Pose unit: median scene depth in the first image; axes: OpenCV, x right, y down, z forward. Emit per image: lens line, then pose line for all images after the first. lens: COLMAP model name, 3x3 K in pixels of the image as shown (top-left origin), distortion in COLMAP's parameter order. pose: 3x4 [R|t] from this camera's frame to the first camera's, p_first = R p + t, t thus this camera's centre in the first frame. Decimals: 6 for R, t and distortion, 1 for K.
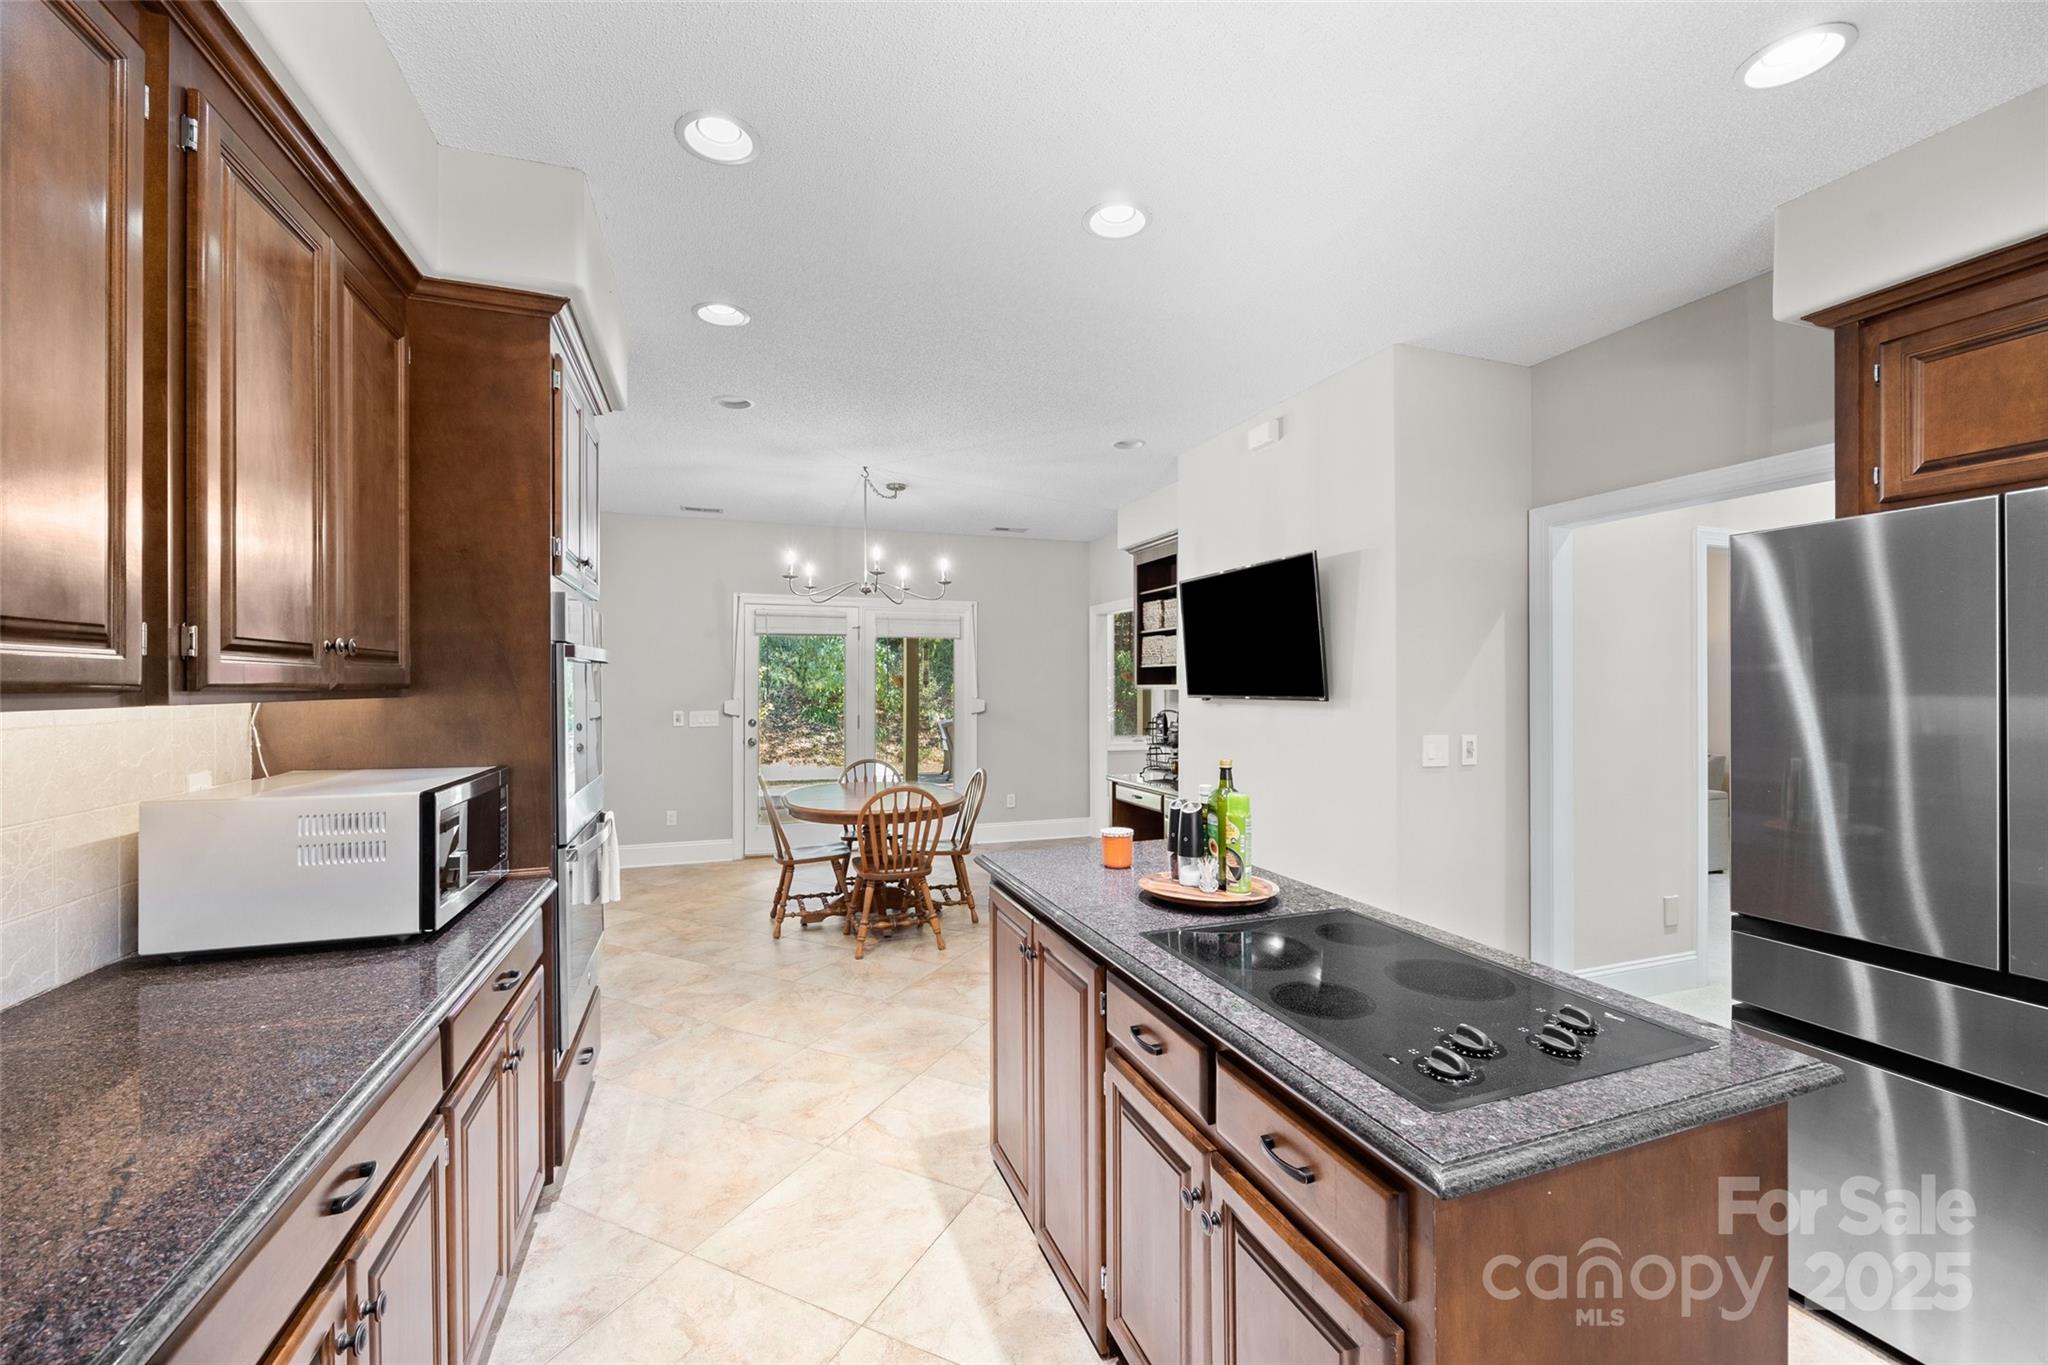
lens RADIAL K [[815.1, 0, 1030.6], [0, 815.1, 681.9], [0, 0, 1]] dist [0.000169, 0.000026]
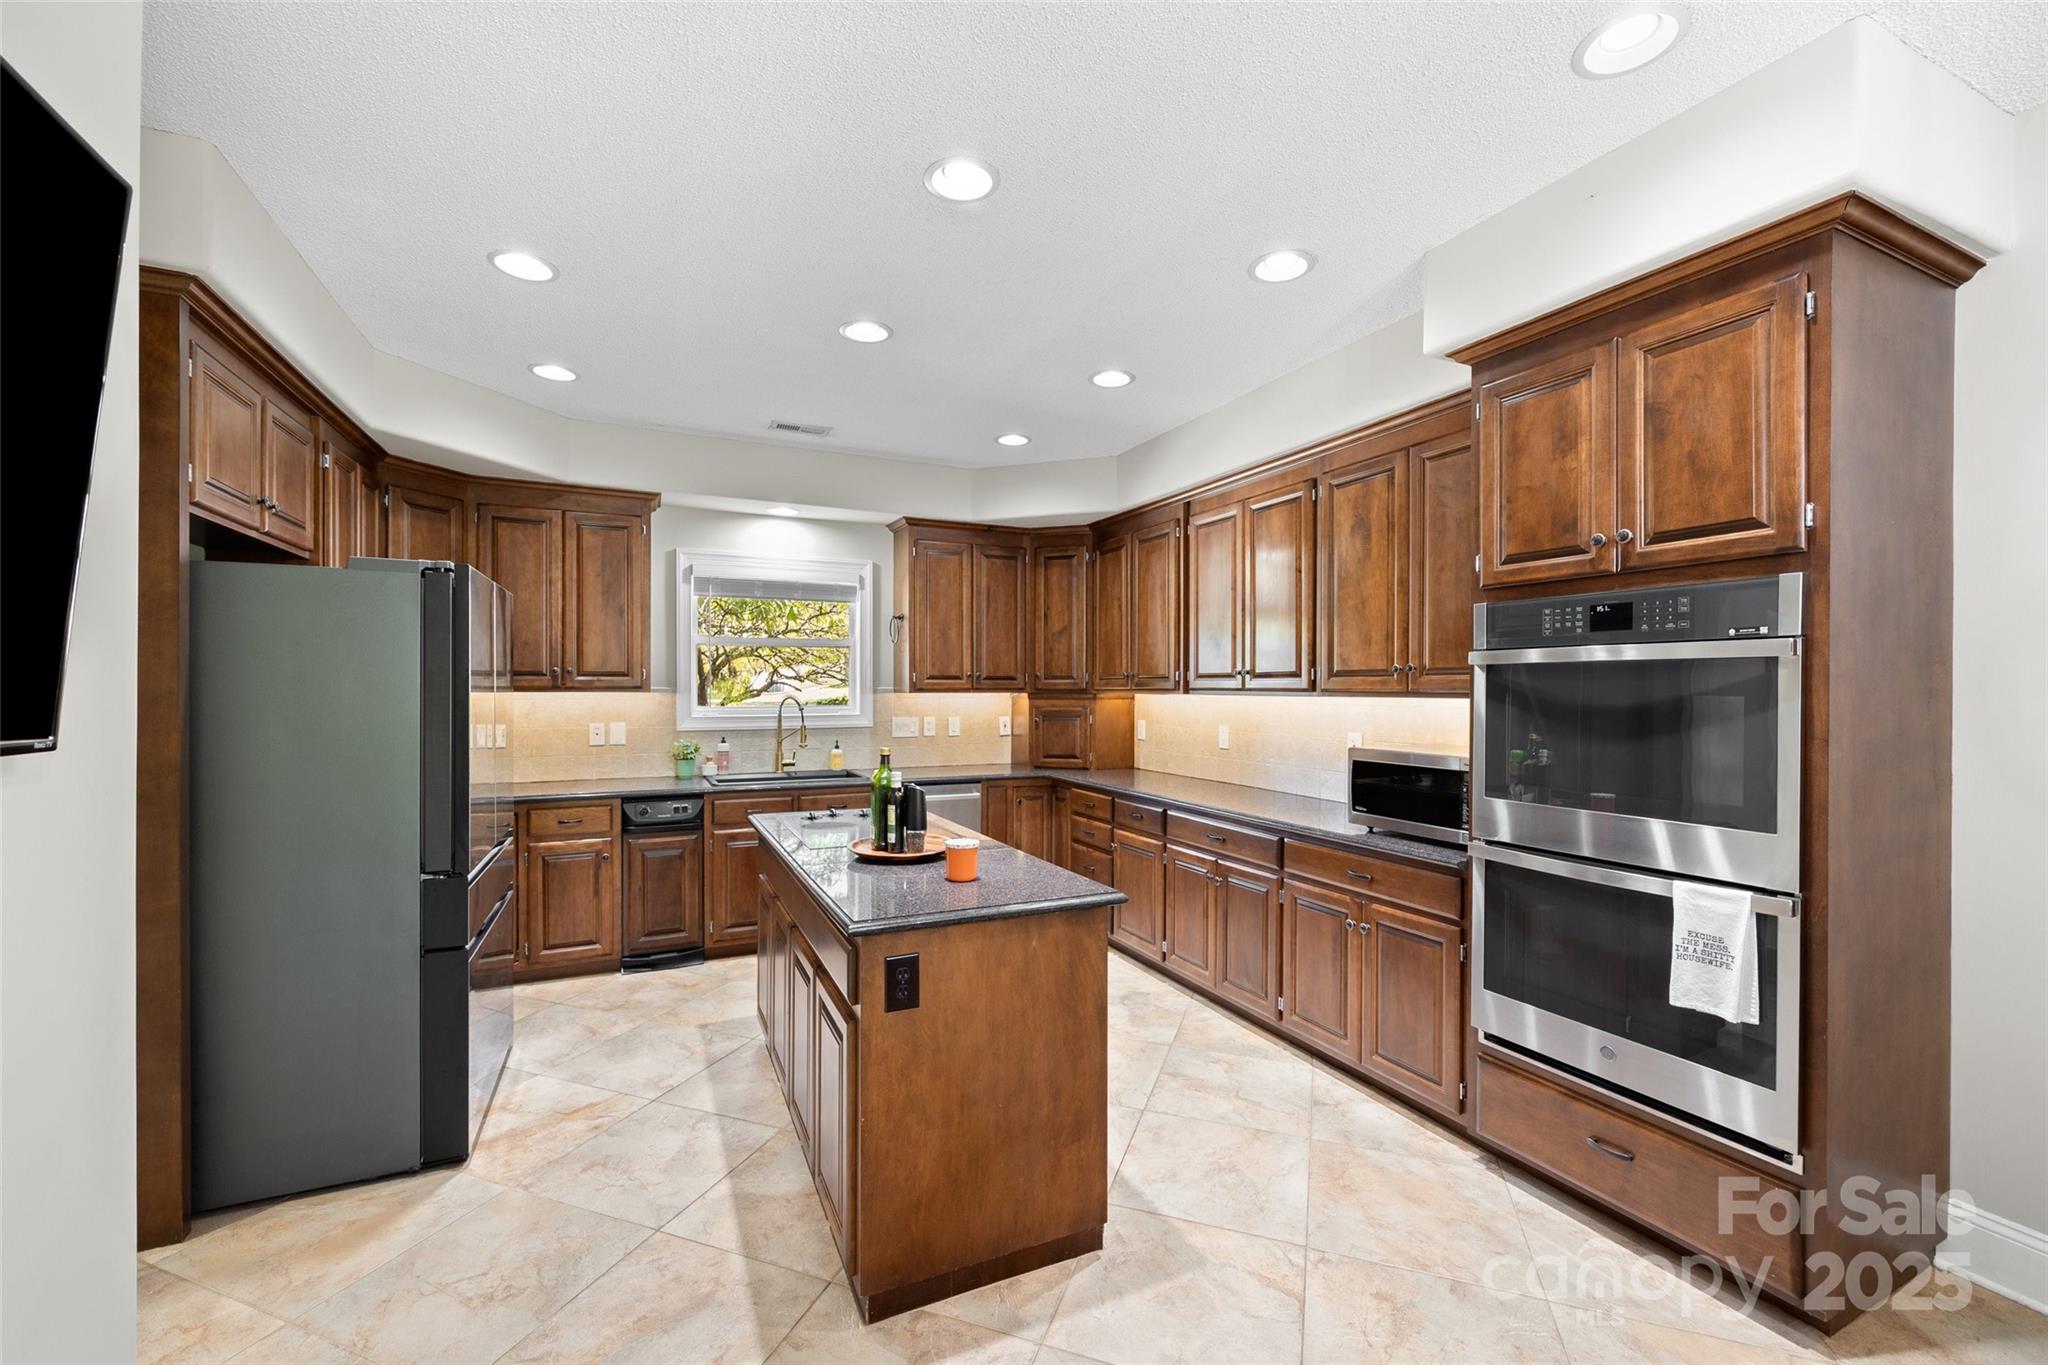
lens RADIAL K [[831.2, 0, 1026.6], [0, 831.2, 685.1], [0, 0, 1]] dist [0.001674, 0.000337]
pose [[-0.995335, -0.000270, -0.096477, 0.096563], [-0.000010, 0.999996, -0.002700, 0.001120], [0.096477, -0.002687, -0.995332, 1.546084]]
